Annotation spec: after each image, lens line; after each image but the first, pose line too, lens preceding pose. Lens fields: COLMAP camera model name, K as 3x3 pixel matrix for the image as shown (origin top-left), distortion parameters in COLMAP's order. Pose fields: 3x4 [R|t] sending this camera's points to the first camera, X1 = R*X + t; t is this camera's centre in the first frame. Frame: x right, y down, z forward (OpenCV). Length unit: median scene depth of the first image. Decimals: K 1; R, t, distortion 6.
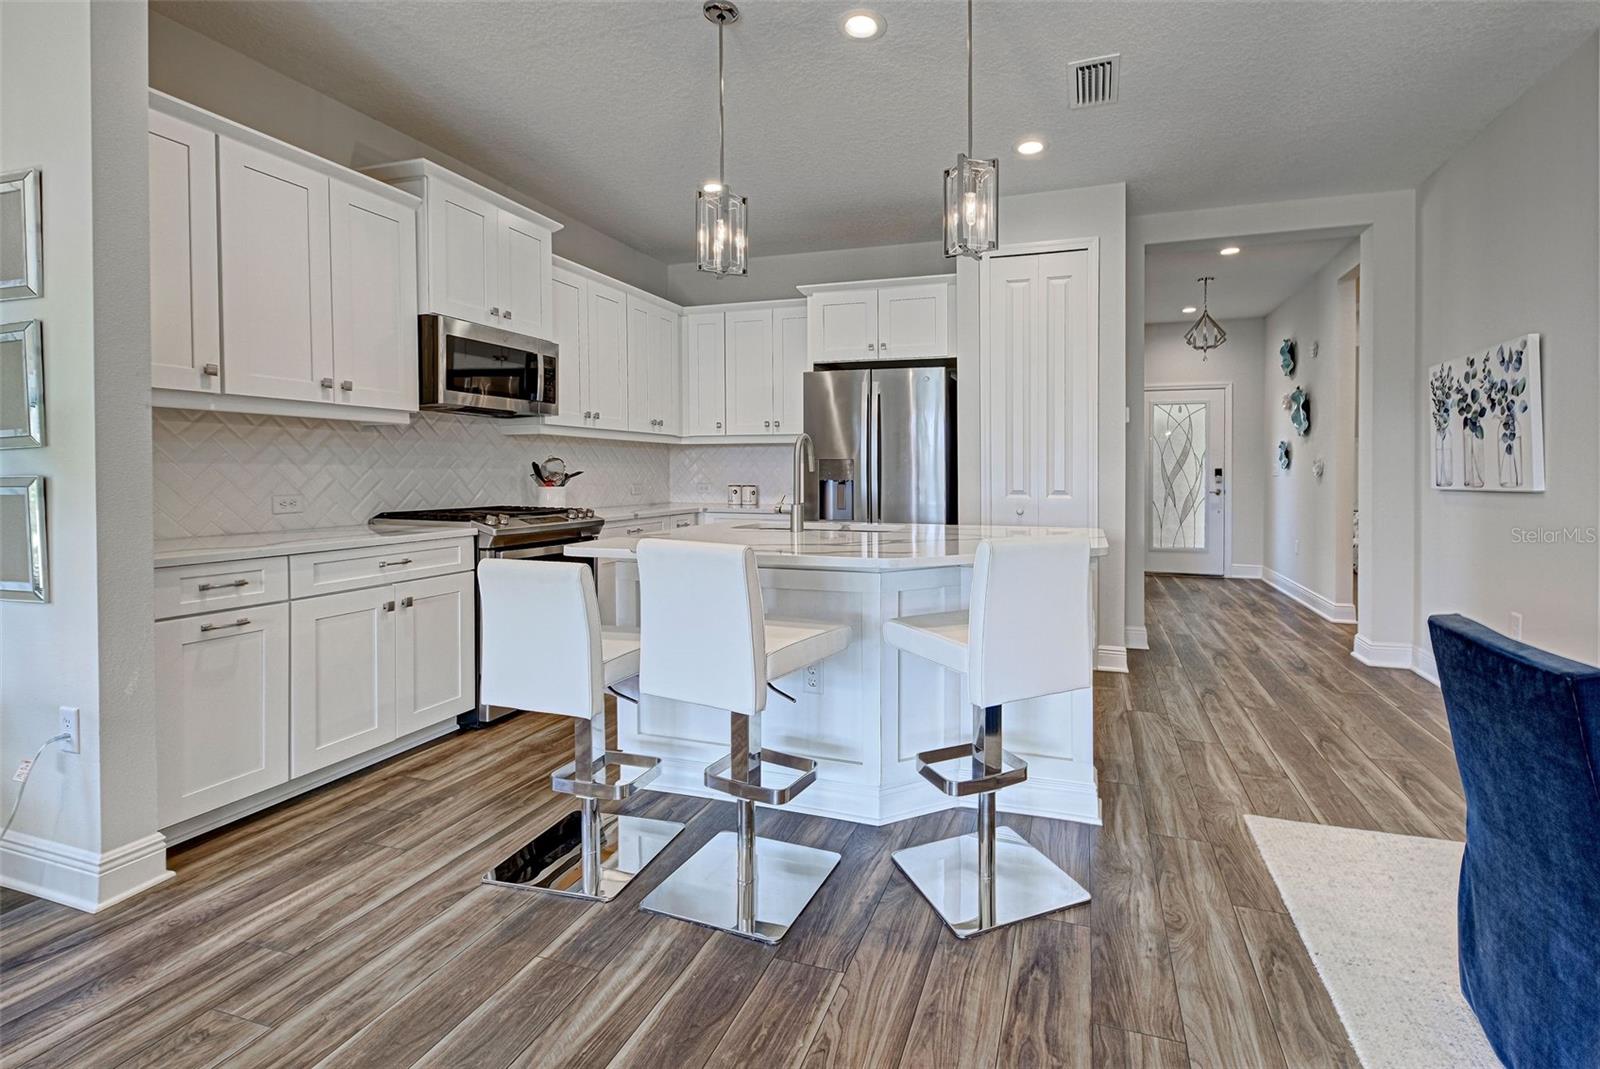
lens RADIAL K [[747.1, 0, 871.8], [0, 747.1, 479.9], [0, 0, 1]] dist [0.028393, -0.007239]
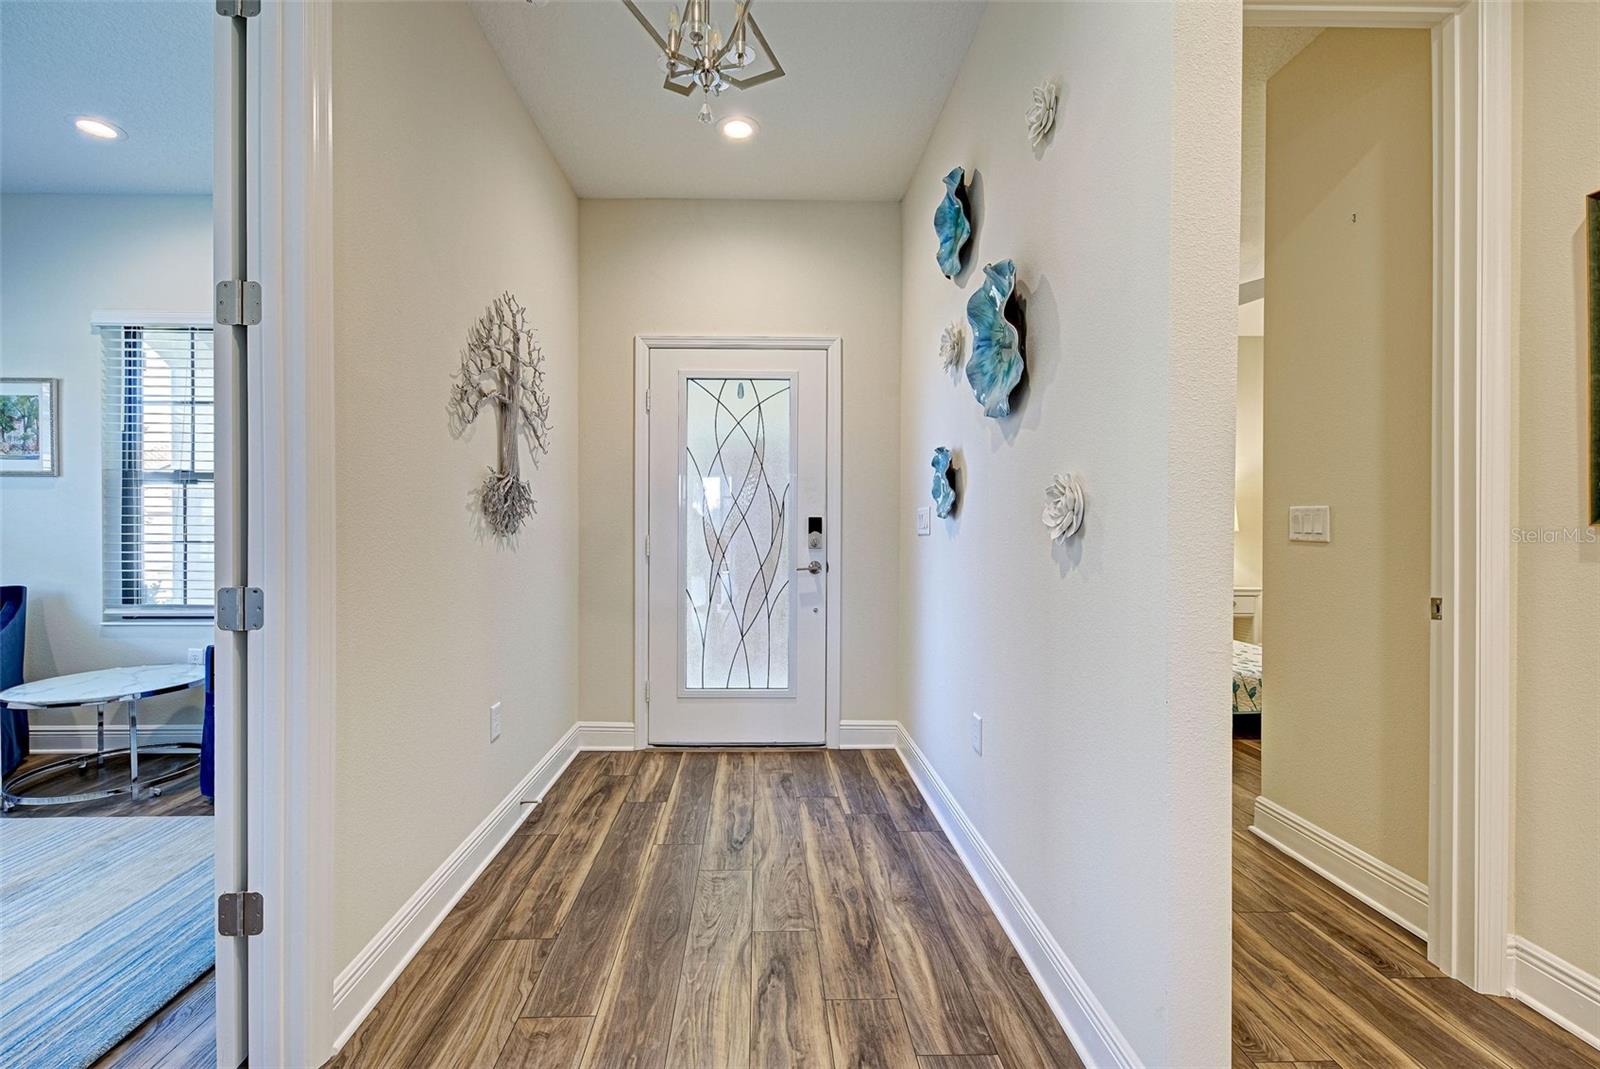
lens RADIAL K [[649.6, 0, 767.7], [0, 649.6, 529.6], [0, 0, 1]] dist [0.010536, -0.004739]
pose [[0.961892, -0.000800, 0.273428, 0.695237], [0.003032, 0.999965, -0.007743, -0.009601], [-0.273413, 0.008277, 0.961861, 1.331149]]
